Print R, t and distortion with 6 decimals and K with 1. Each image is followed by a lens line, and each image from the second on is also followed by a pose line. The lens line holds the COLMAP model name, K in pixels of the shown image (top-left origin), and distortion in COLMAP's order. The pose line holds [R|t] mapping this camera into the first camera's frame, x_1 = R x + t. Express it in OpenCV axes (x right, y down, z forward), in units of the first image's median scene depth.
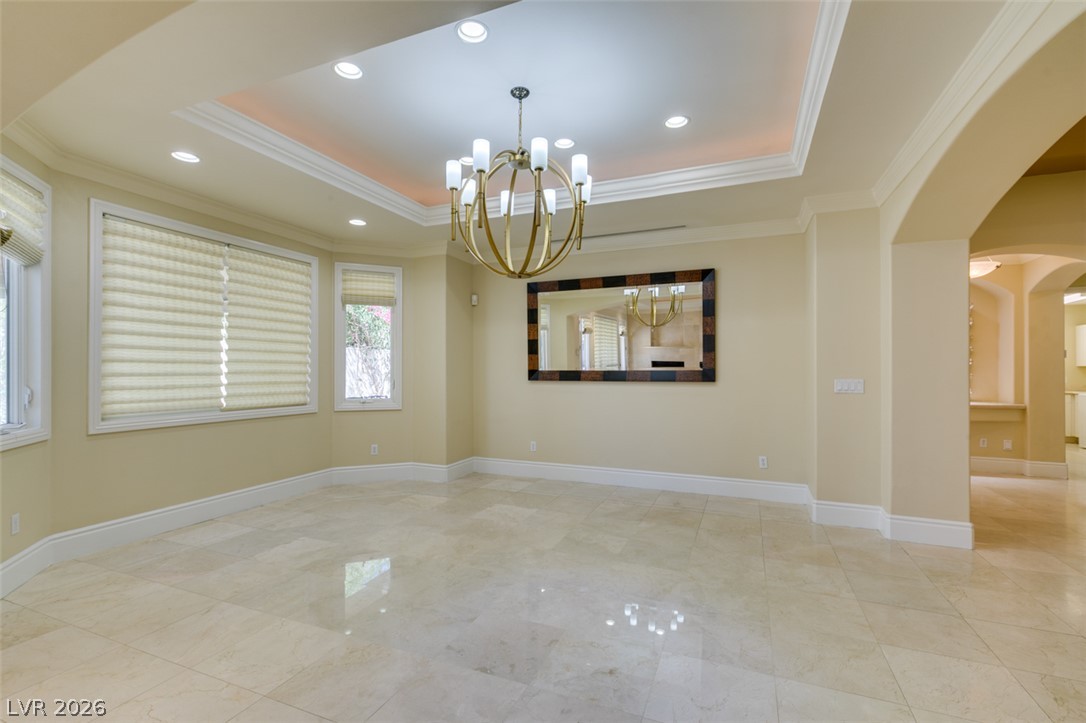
lens RADIAL K [[488.0, 0, 540.8], [0, 488.0, 369.7], [0, 0, 1]] dist [0.004070, -0.002141]
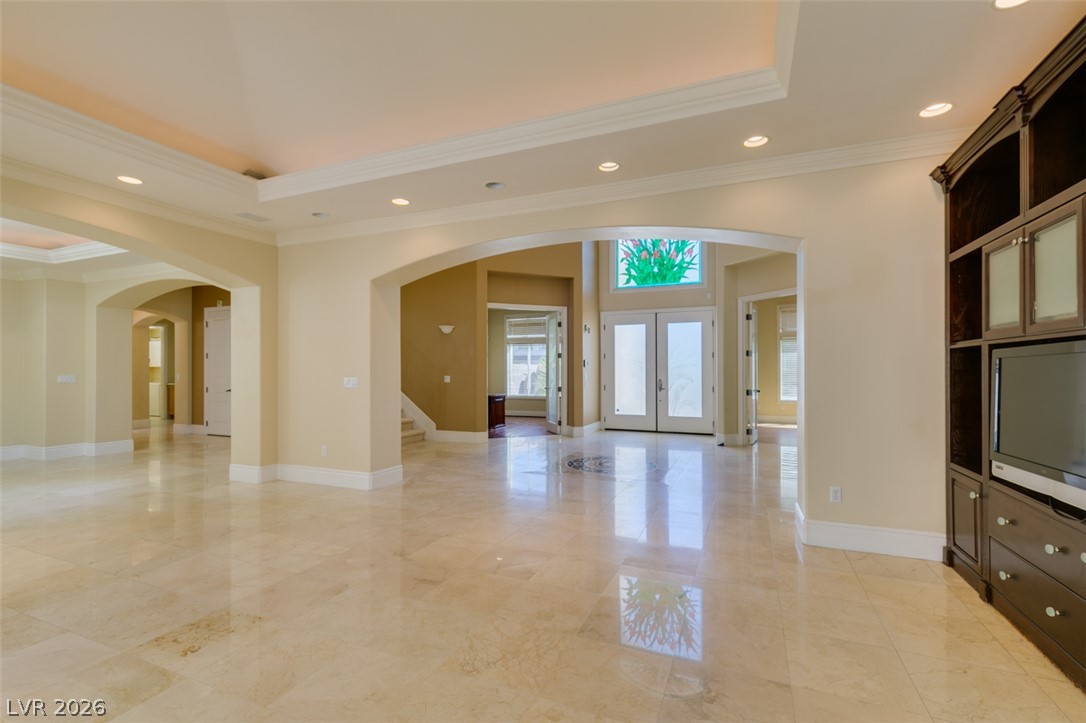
lens RADIAL K [[488.0, 0, 538.5], [0, 488.0, 361.1], [0, 0, 1]] dist [0.004070, -0.002141]
pose [[0.010308, 0.015590, 0.999825, -1.097072], [0.002823, 0.999874, -0.015620, 0.000870], [-0.999943, 0.002984, 0.010262, -0.717218]]
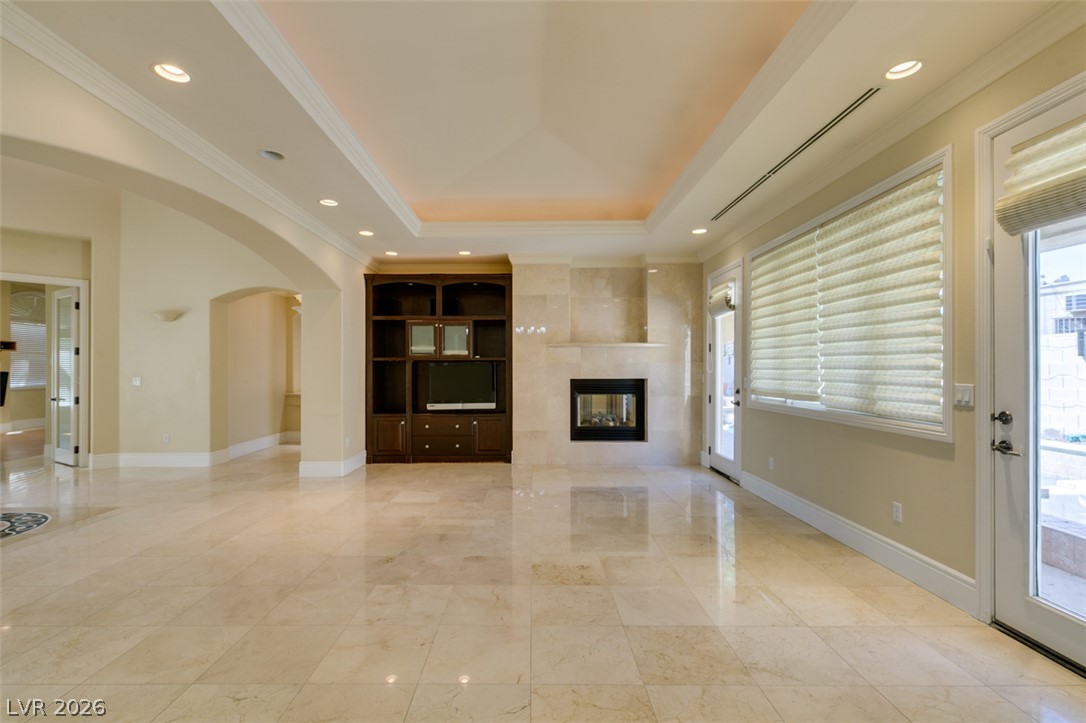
lens RADIAL K [[488.0, 0, 532.9], [0, 488.0, 368.9], [0, 0, 1]] dist [0.004070, -0.002141]
pose [[-0.922224, -0.001806, -0.386651, -0.189557], [-0.001015, 0.999997, -0.002250, -0.000208], [0.386654, -0.001683, -0.922223, 0.348312]]
